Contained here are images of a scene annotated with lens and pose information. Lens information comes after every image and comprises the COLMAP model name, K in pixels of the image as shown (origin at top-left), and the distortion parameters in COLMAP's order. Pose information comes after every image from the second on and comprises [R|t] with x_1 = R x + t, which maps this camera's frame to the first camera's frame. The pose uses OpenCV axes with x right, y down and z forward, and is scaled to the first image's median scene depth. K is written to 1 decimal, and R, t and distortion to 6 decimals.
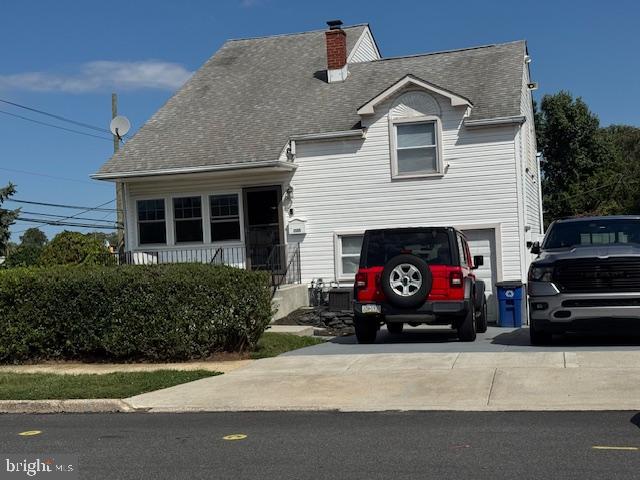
lens RADIAL K [[814.1, 0, 320.0], [0, 814.1, 240.0], [0, 0, 1]] dist [0.163255, -1.606309]
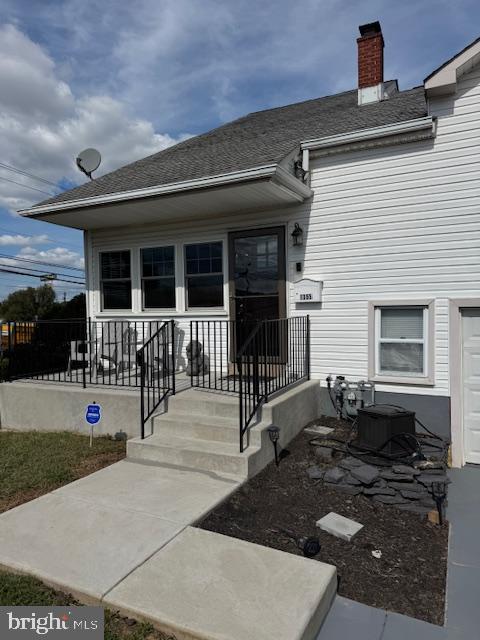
lens RADIAL K [[446.8, 0, 240.0], [0, 446.8, 320.0], [0, 0, 1]] dist [0.101166, -0.147650]
pose [[0.981546, 0.037316, -0.187549, -0.012805], [-0.032578, 0.999069, 0.028287, -0.001345], [0.188430, -0.021655, 0.981848, 0.640338]]
